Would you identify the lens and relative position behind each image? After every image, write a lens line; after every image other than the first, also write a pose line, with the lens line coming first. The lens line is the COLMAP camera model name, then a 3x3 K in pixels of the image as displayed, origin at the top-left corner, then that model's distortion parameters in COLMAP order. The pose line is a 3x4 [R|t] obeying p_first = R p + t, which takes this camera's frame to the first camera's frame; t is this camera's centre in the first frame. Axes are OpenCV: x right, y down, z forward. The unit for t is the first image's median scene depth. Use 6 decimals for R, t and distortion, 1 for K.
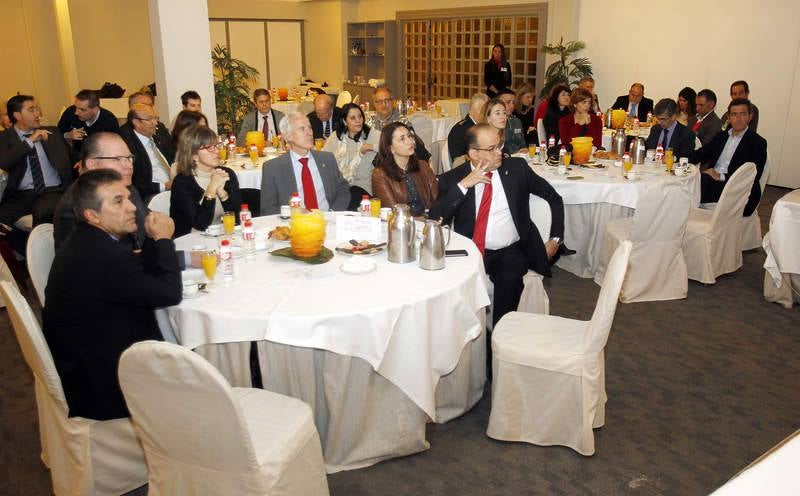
lens RADIAL K [[700.4, 0, 400.0], [0, 700.4, 248.0], [0, 0, 1]] dist [-0.006390, -0.113253]
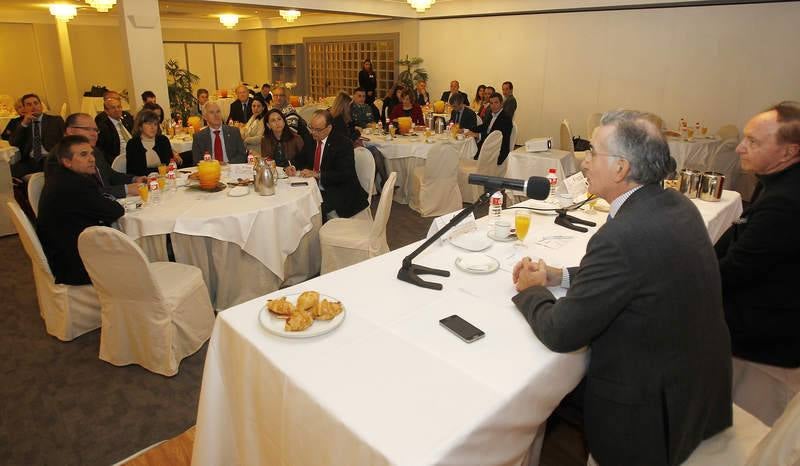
lens RADIAL K [[502.1, 0, 399.1], [0, 502.1, 203.6], [0, 0, 1]] dist [-0.055723, 0.001967]
pose [[0.991393, -0.030340, 0.127355, 0.099139], [0.030678, 0.999529, -0.000698, 0.039160], [-0.127274, 0.004599, 0.991857, -0.133426]]
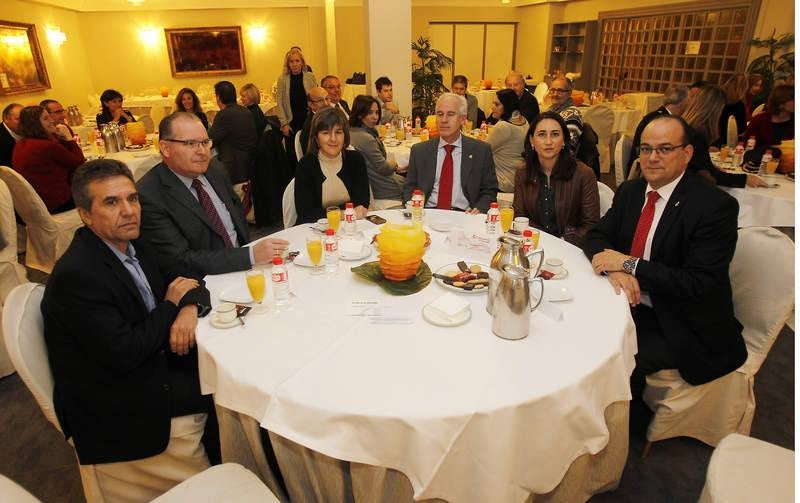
lens RADIAL K [[476.5, 0, 400.0], [0, 476.5, 251.5], [0, 0, 1]] dist [-0.081290, 0.043380]
pose [[0.923027, 0.138095, -0.359097, 0.038967], [-0.094557, 0.986160, 0.136188, -0.058950], [0.372934, -0.091750, 0.923311, 0.311057]]
